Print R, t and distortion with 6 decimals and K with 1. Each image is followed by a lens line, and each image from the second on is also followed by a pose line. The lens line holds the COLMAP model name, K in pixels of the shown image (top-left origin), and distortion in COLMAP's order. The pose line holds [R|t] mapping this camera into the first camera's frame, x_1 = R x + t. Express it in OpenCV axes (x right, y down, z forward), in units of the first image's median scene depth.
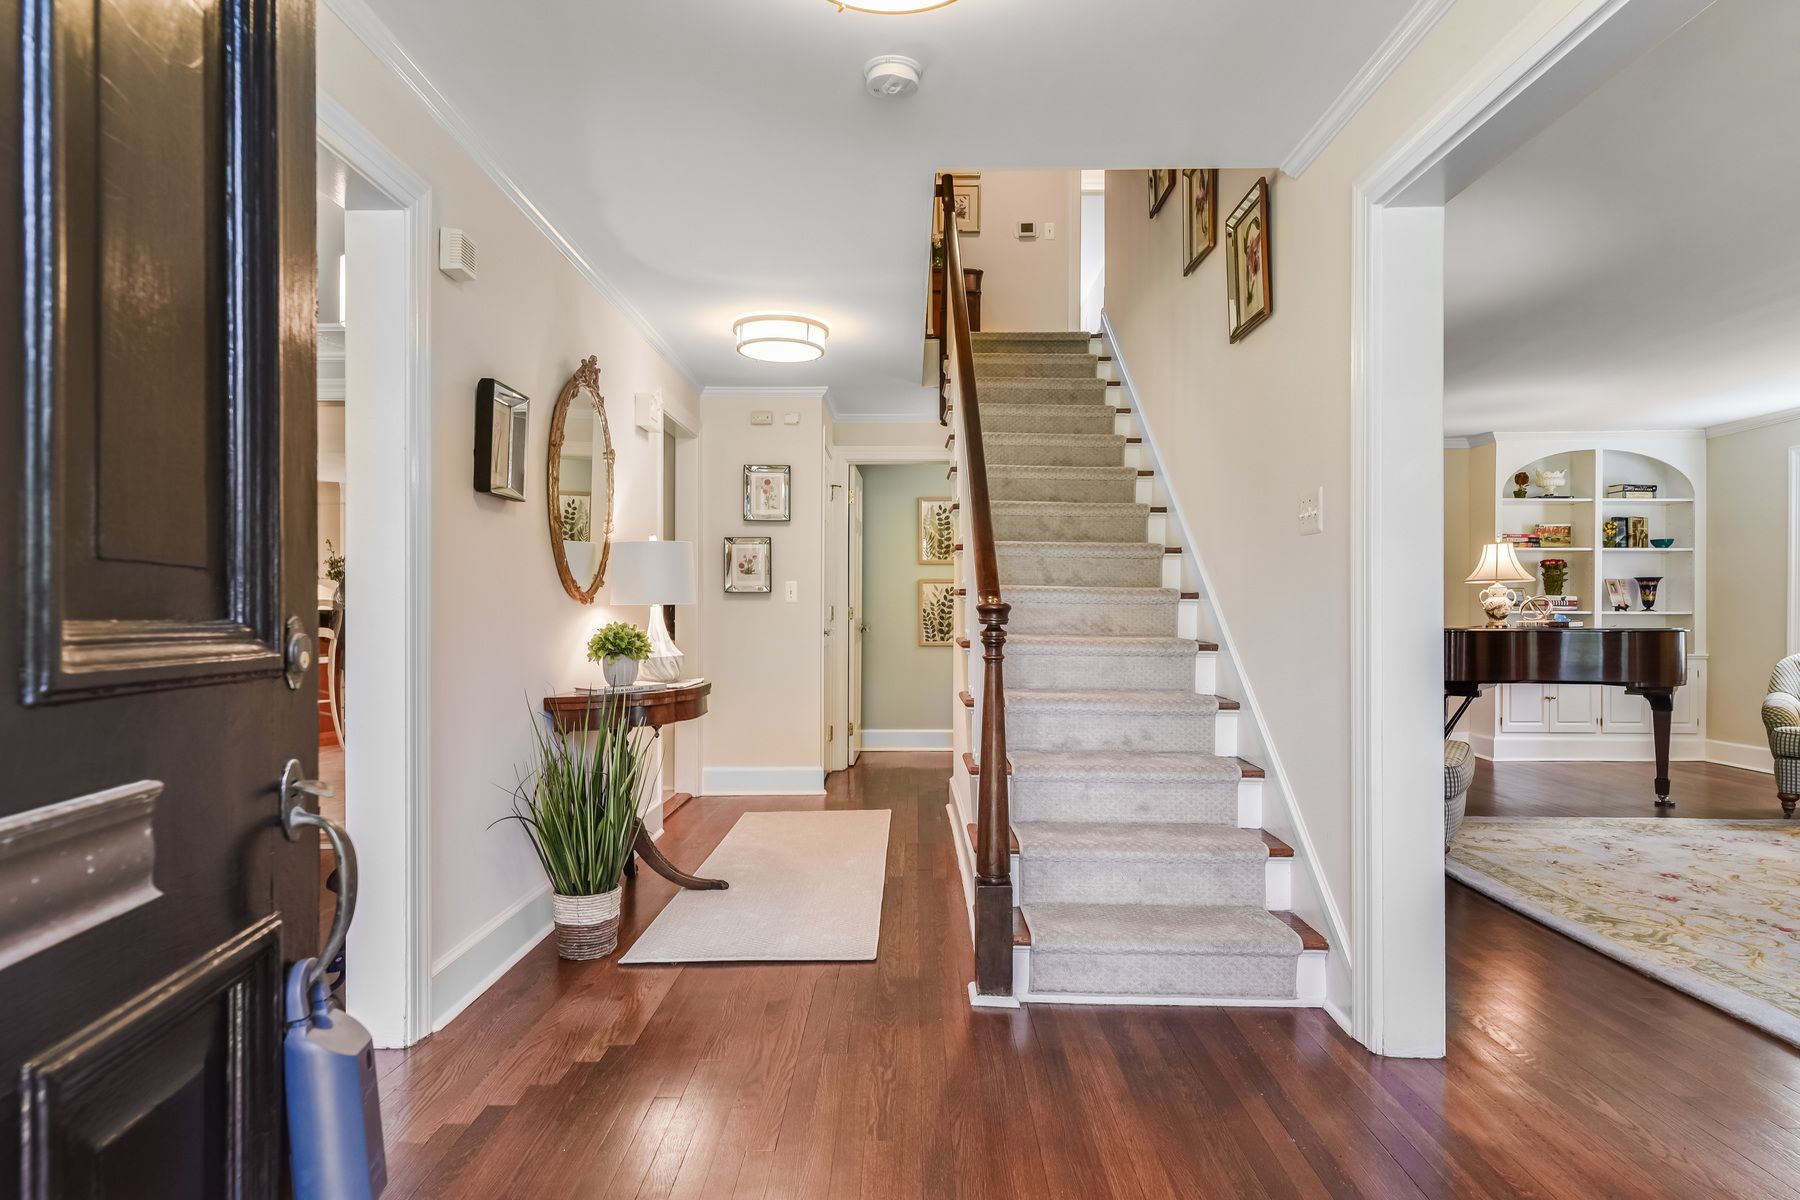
lens RADIAL K [[1019.3, 0, 900.1], [0, 1019.3, 611.5], [0, 0, 1]] dist [0.004509, 0.000816]
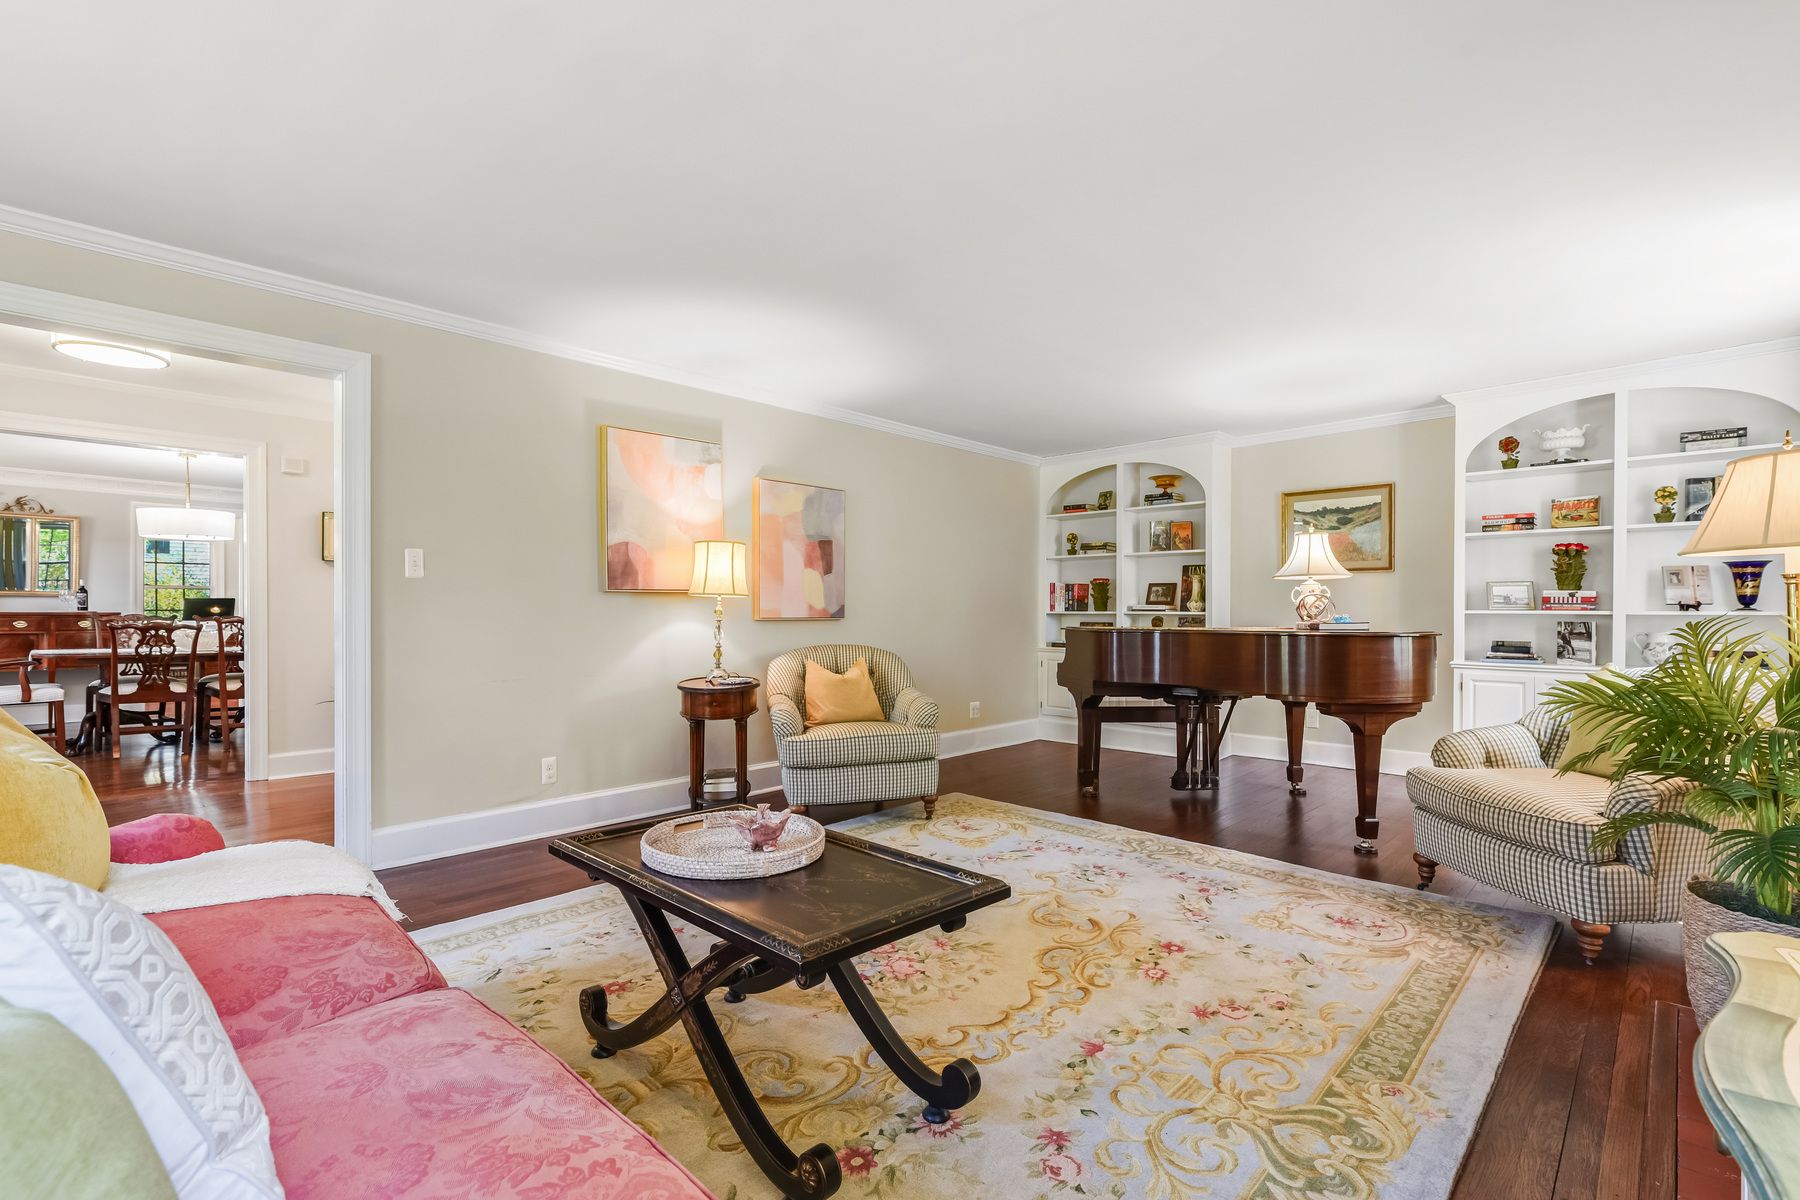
lens RADIAL K [[802.2, 0, 900.5], [0, 802.2, 595.7], [0, 0, 1]] dist [-0.000911, -0.000201]
pose [[0.726172, -0.013983, -0.687371, 0.706964], [-0.001519, 0.999758, -0.021943, 0.002359], [0.687511, 0.016979, 0.725975, 0.225622]]
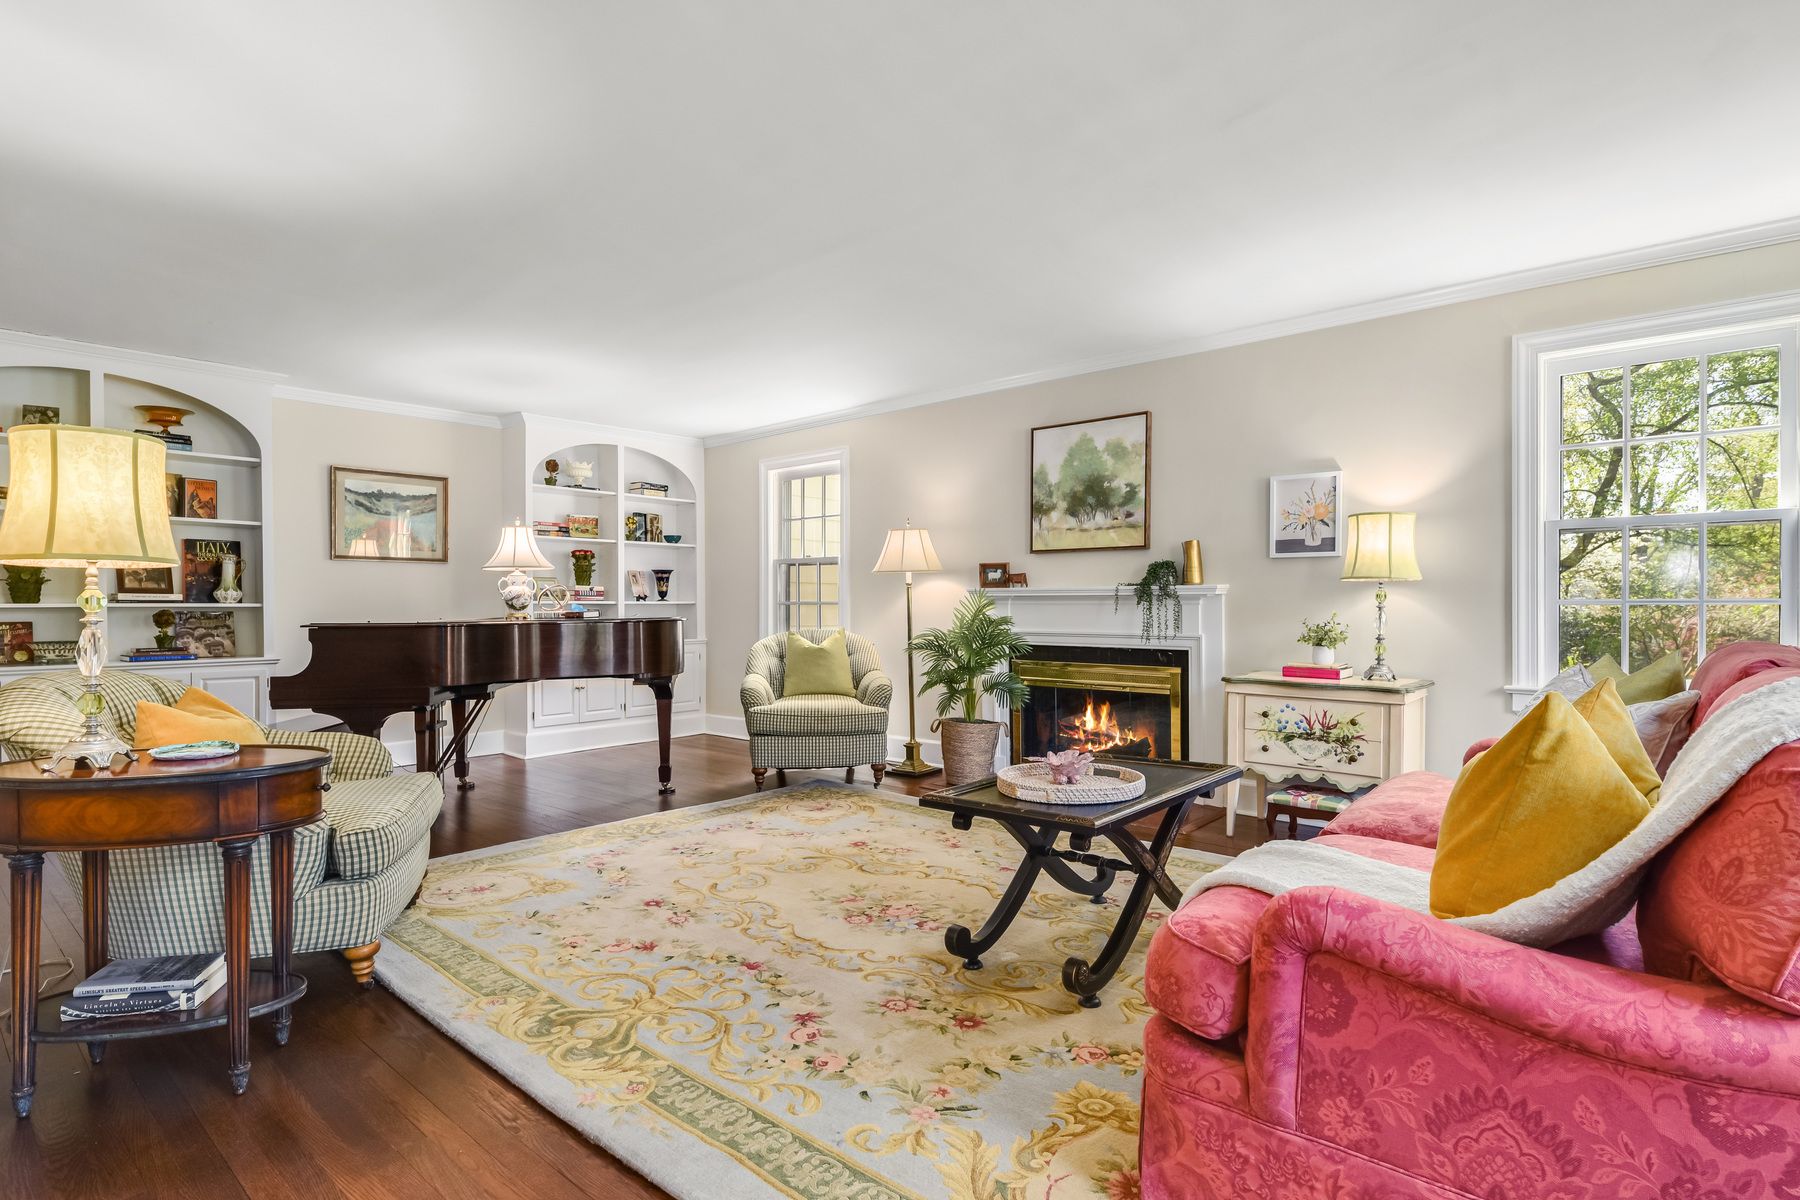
lens RADIAL K [[893.5, 0, 889.1], [0, 893.5, 612.4], [0, 0, 1]] dist [0.001679, 0.000140]
pose [[0.657311, -0.012997, 0.753507, 0.177332], [0.006208, 0.999911, 0.011832, 0.002152], [-0.753594, -0.003100, 0.657333, 0.197258]]
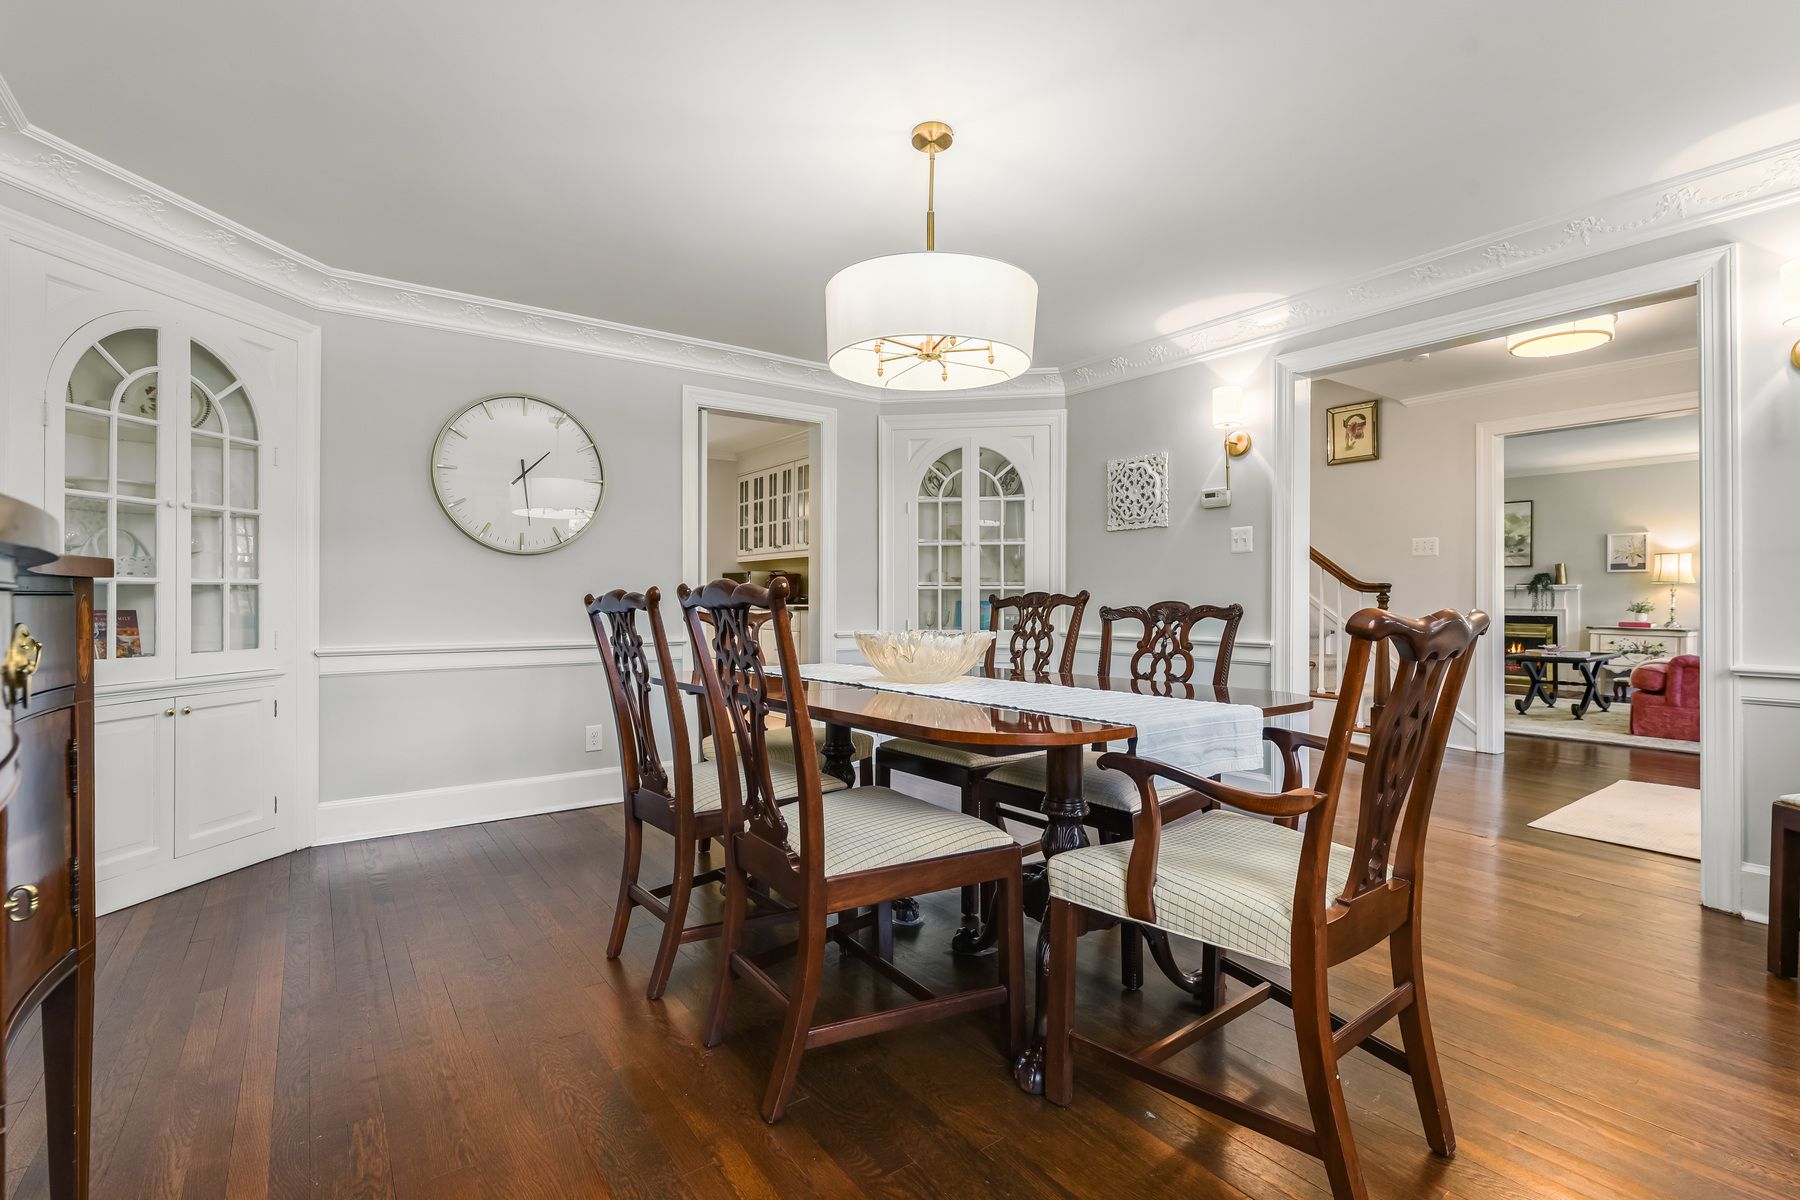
lens RADIAL K [[802.2, 0, 900.5], [0, 802.2, 595.7], [0, 0, 1]] dist [-0.000911, -0.000201]
pose [[0.800650, 0.002323, 0.599128, -0.655743], [-0.000756, 0.999996, -0.002866, 0.011443], [-0.599132, 0.001842, 0.800648, 0.093286]]
